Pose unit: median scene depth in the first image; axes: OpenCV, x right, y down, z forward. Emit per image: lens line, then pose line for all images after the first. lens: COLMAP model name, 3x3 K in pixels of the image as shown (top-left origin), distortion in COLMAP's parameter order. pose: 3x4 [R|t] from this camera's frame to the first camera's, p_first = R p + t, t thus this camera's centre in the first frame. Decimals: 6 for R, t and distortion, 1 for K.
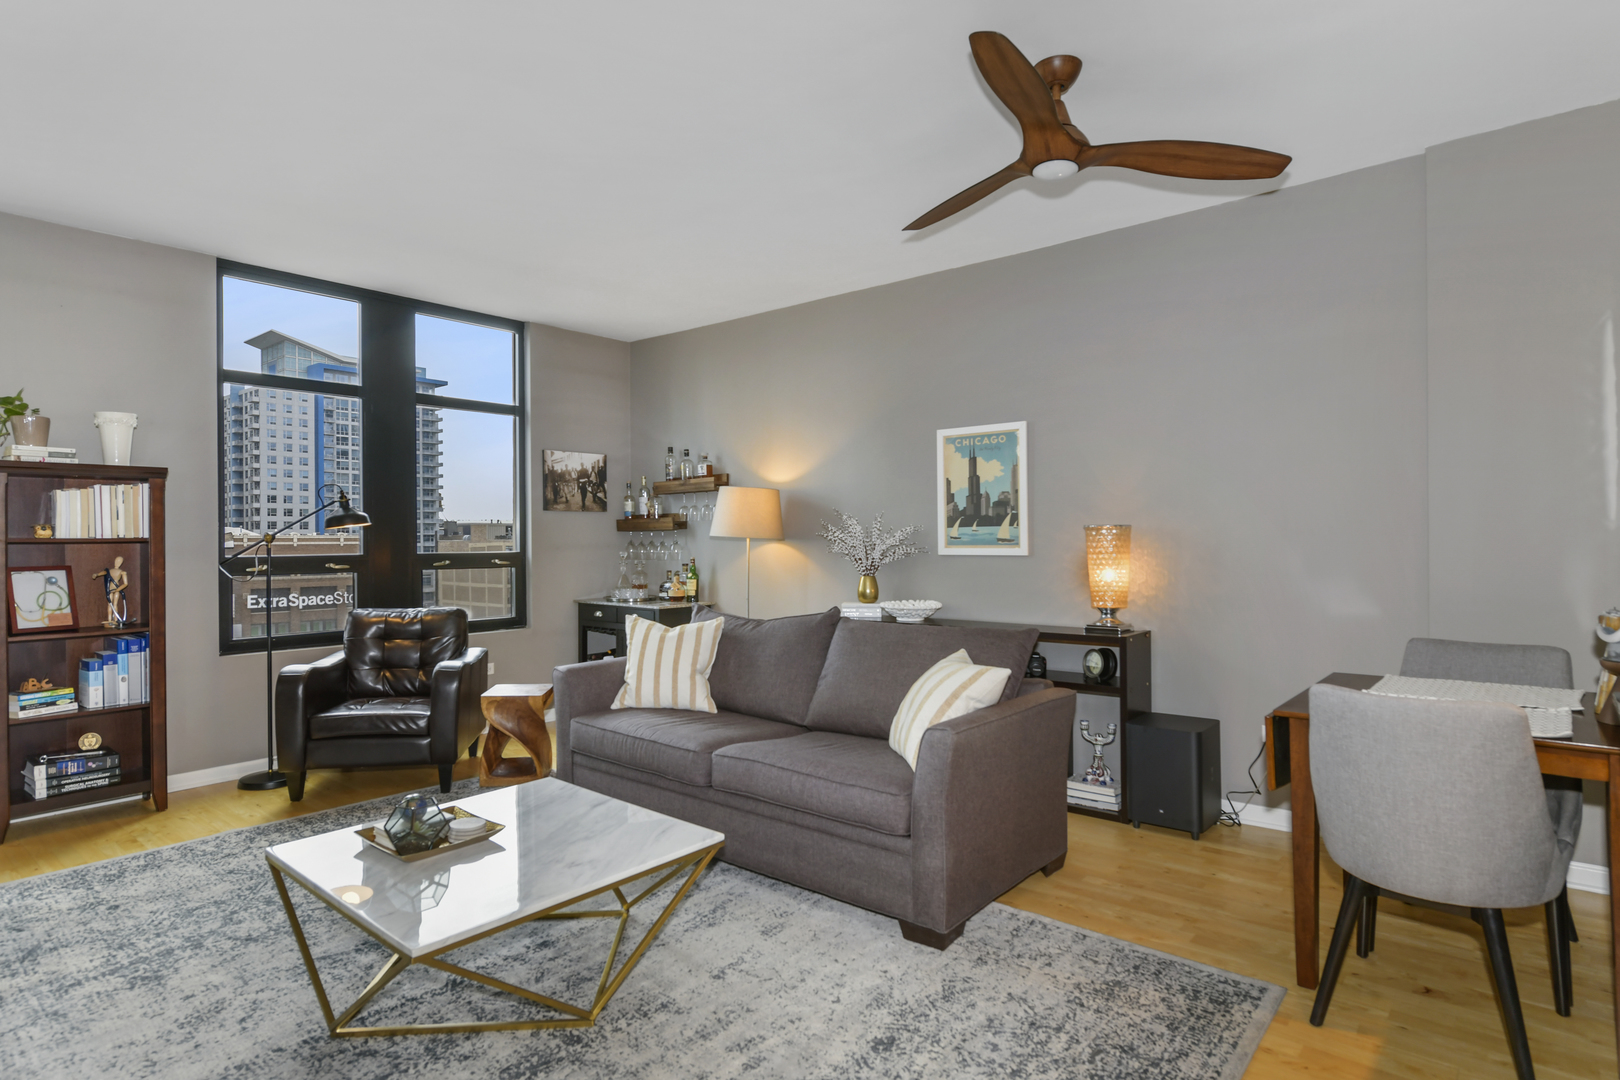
lens RADIAL K [[859.0, 0, 820.9], [0, 859.0, 532.4], [0, 0, 1]] dist [-0.000684, -0.000712]
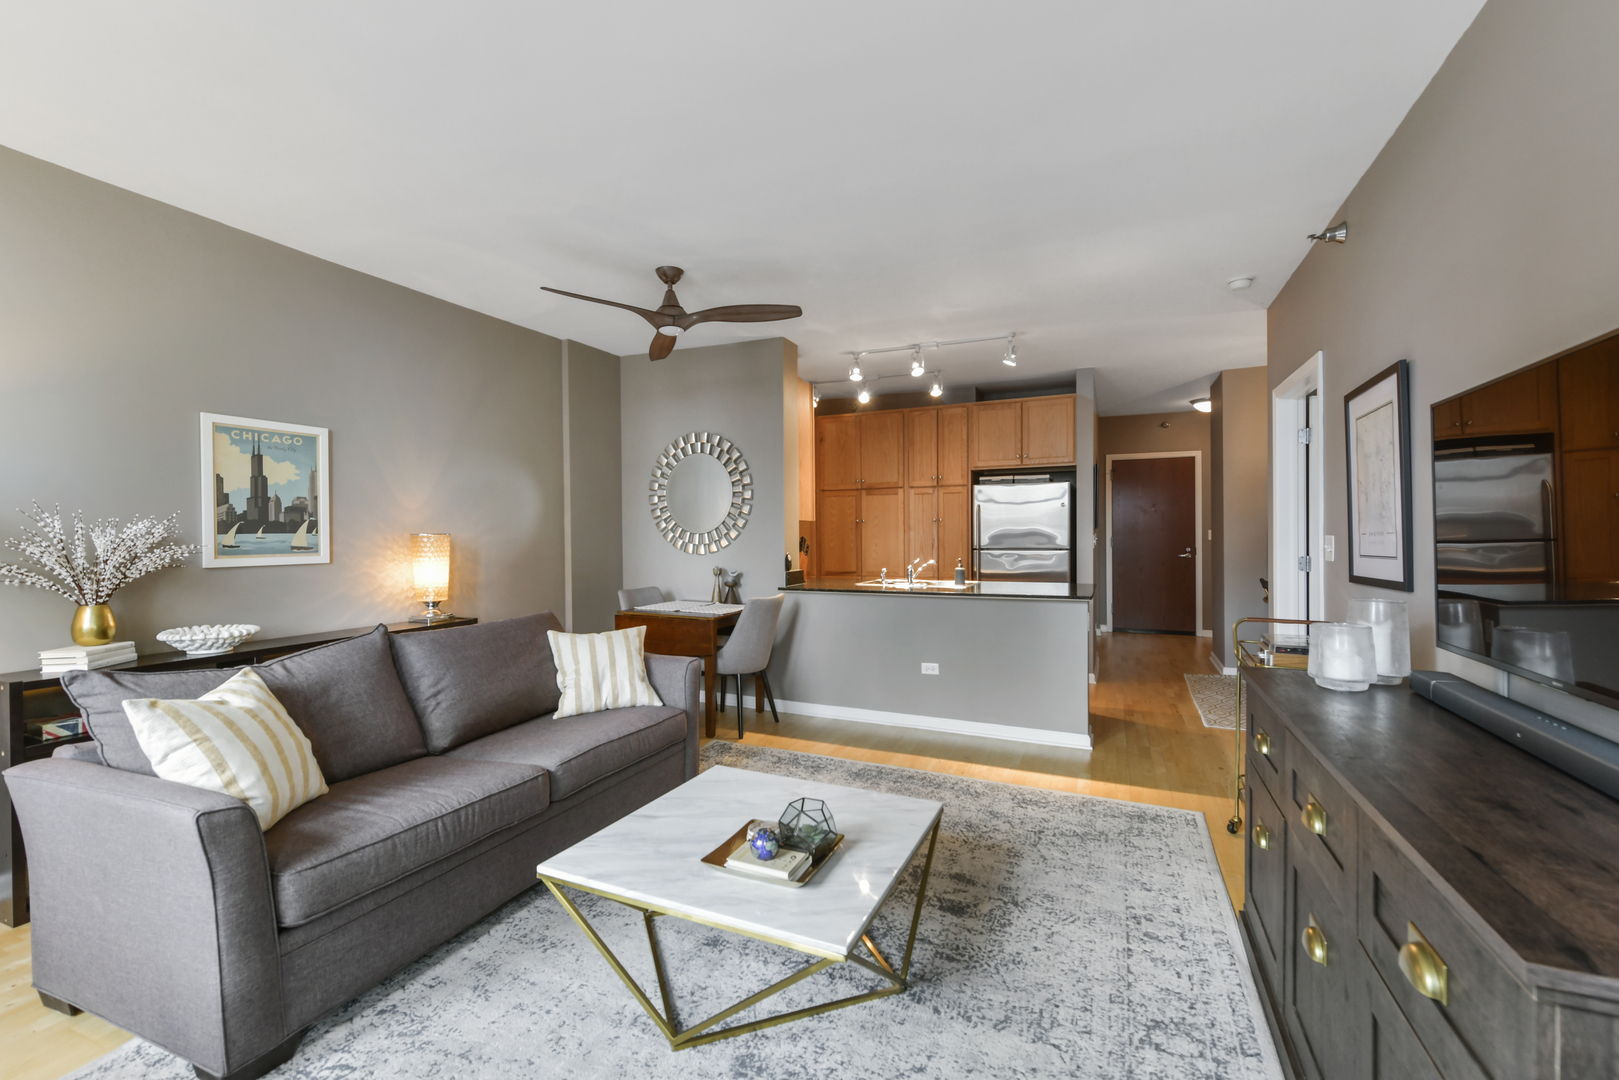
lens RADIAL K [[693.7, 0, 818.2], [0, 693.7, 543.0], [0, 0, 1]] dist [0.010184, 0.000086]
pose [[-0.285778, -0.006628, 0.958273, -0.700152], [0.002311, 0.999968, 0.007606, -0.001089], [-0.958293, 0.004388, -0.285753, 0.679714]]
